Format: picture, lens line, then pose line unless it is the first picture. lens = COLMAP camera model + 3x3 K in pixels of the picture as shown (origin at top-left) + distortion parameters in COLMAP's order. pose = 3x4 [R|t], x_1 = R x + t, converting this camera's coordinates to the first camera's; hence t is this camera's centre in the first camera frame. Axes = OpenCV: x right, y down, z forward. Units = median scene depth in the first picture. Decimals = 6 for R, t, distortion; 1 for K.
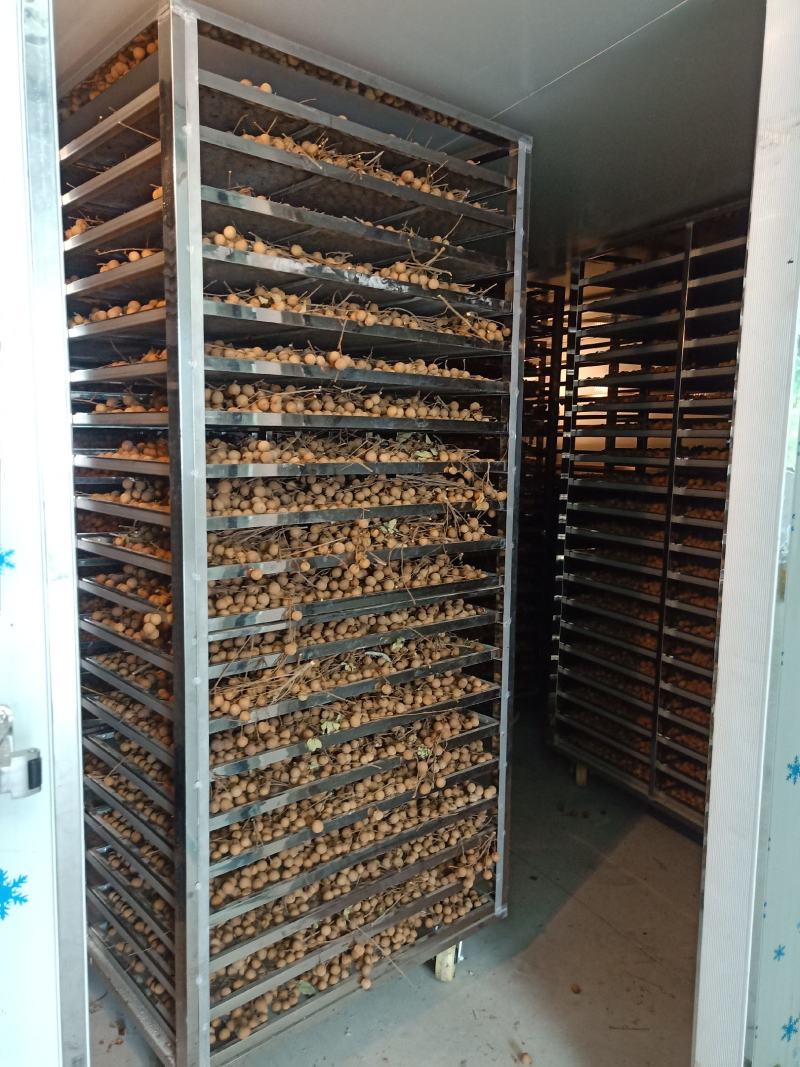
lens RADIAL K [[819.5, 0, 400.0], [0, 819.5, 533.5], [0, 0, 1]] dist [0.031492, -0.027813]
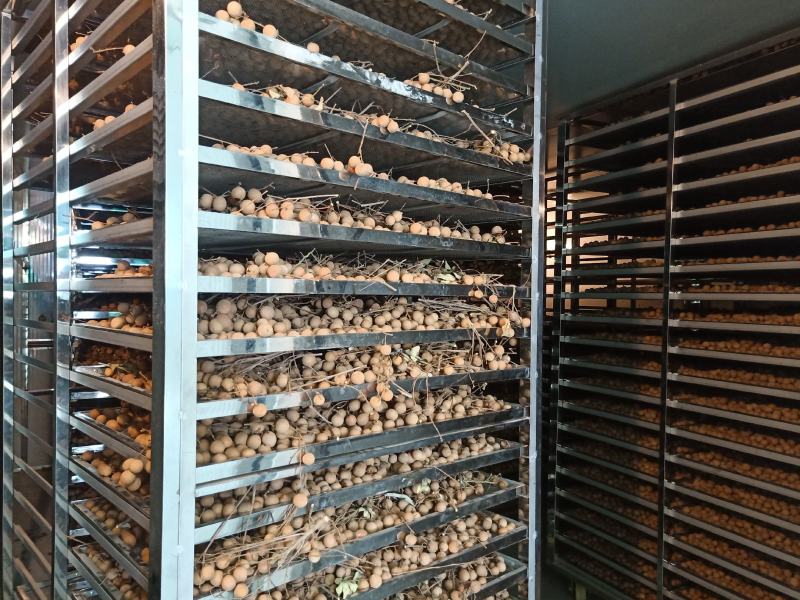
lens RADIAL K [[614.5, 0, 400.0], [0, 614.5, 300.0], [0, 0, 1]] dist [0.031492, -0.027813]
pose [[0.999958, -0.002890, 0.008687, -0.031959], [0.003817, 0.994065, -0.108718, 0.006070], [-0.008322, 0.108747, 0.994035, 0.307251]]
